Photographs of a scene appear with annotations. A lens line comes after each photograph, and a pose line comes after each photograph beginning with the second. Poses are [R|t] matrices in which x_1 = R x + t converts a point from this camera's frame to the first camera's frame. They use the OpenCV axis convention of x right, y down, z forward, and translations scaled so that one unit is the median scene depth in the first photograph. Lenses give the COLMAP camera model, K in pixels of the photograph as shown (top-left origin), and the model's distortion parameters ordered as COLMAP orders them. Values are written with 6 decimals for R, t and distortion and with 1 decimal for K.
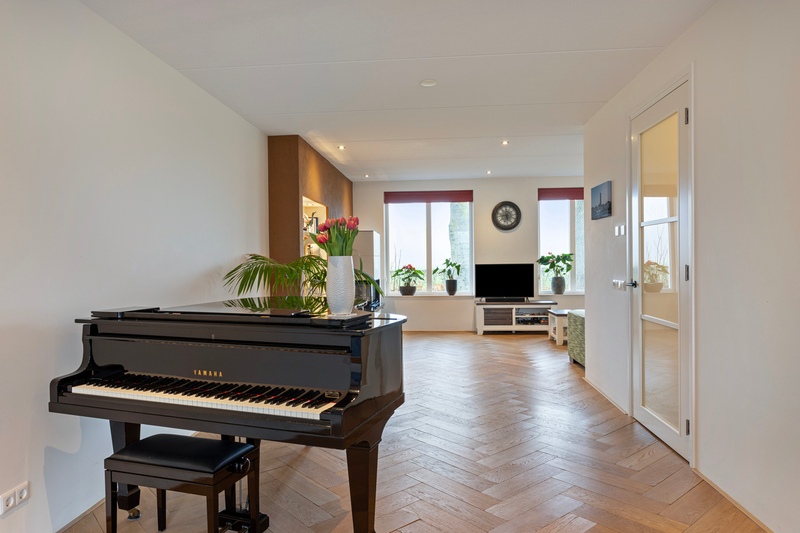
lens RADIAL K [[509.9, 0, 386.8], [0, 509.9, 265.4], [0, 0, 1]] dist [0.003068, 0.000829]
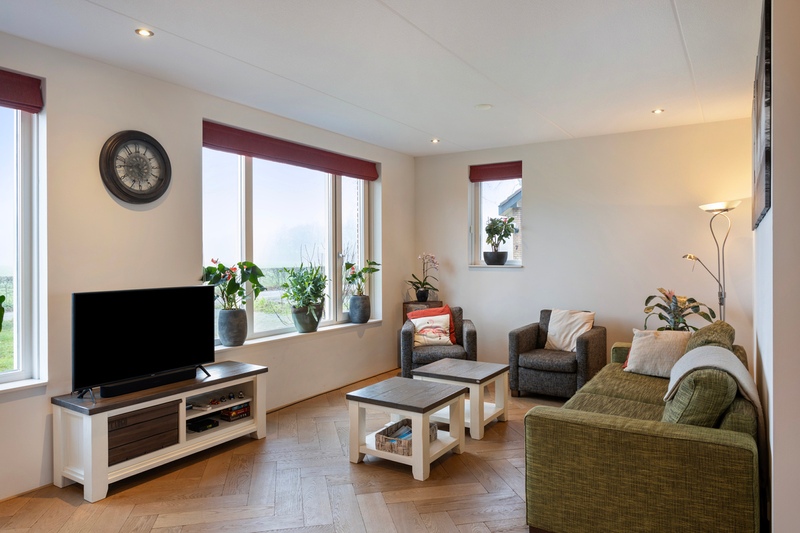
lens RADIAL K [[520.4, 0, 390.6], [0, 520.4, 256.5], [0, 0, 1]] dist [-0.000246, -0.000528]
pose [[0.453076, 0.012336, 0.891387, -0.039652], [0.008224, 0.999804, -0.018016, -0.018413], [-0.891434, 0.015493, 0.452886, 0.644230]]
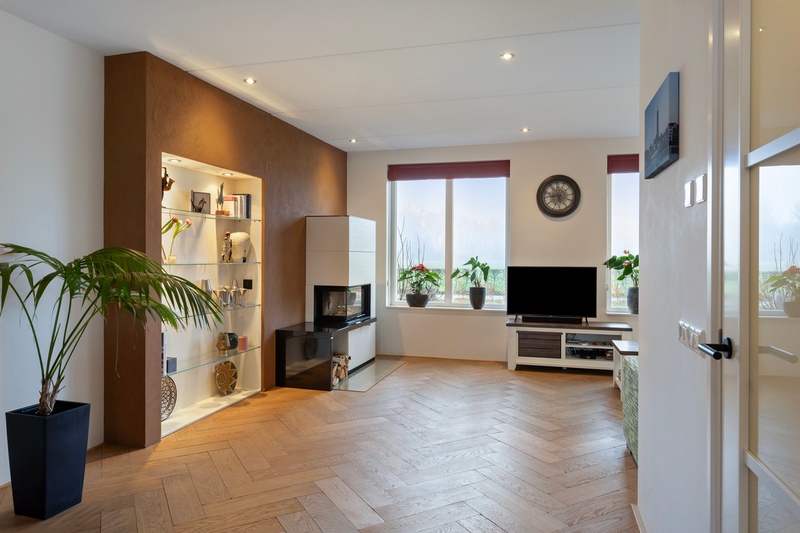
lens RADIAL K [[520.4, 0, 390.6], [0, 520.4, 256.5], [0, 0, 1]] dist [-0.000246, -0.000528]
pose [[0.982184, 0.018318, -0.187029, 0.147028], [-0.020203, 0.999763, -0.008173, -0.006293], [0.186834, 0.011805, 0.982320, 0.276649]]
